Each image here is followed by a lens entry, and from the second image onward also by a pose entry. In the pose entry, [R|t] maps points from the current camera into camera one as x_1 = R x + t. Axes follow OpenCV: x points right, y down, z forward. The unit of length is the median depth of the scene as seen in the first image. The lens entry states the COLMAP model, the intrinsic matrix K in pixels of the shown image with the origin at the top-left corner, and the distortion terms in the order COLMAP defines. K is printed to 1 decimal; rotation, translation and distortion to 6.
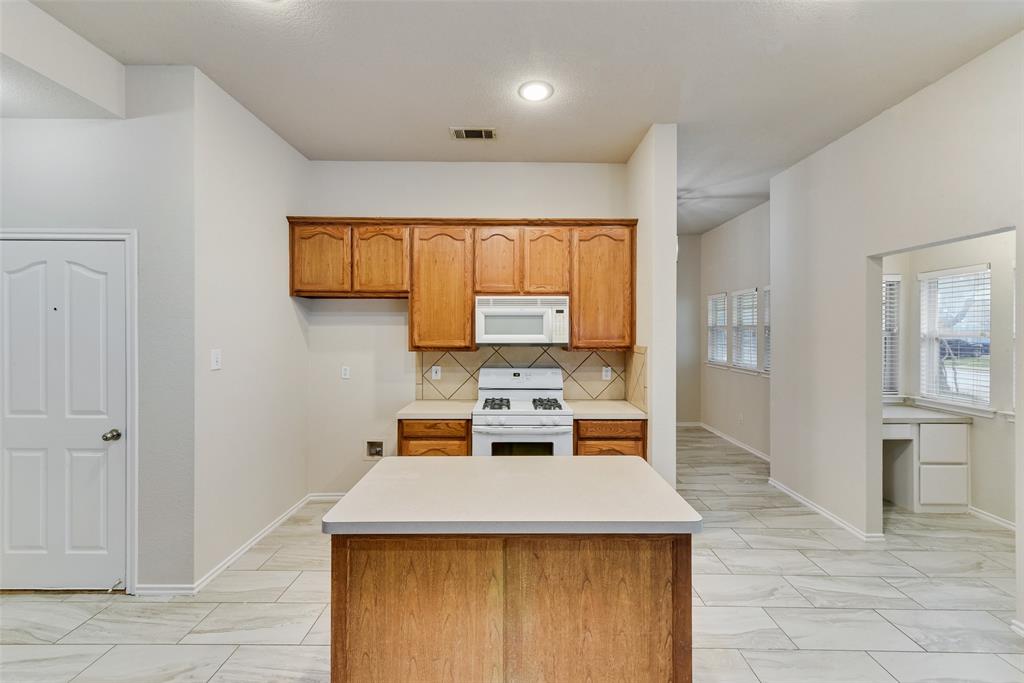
lens RADIAL K [[407.4, 0, 512.0], [0, 407.4, 330.8], [0, 0, 1]] dist [0.010122, -0.000590]
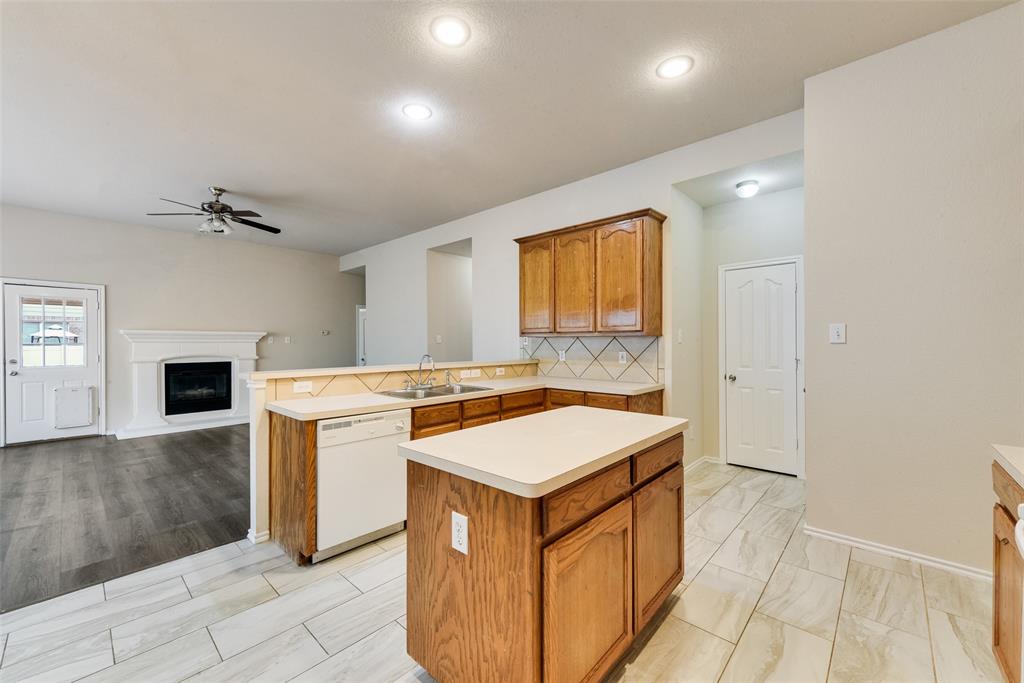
lens RADIAL K [[407.4, 0, 512.6], [0, 407.4, 343.1], [0, 0, 1]] dist [0.010122, -0.000590]
pose [[-0.671057, 0.003515, -0.741397, 0.454626], [-0.001118, 0.999983, 0.005754, 0.067317], [0.741405, 0.004690, -0.671042, 0.827345]]
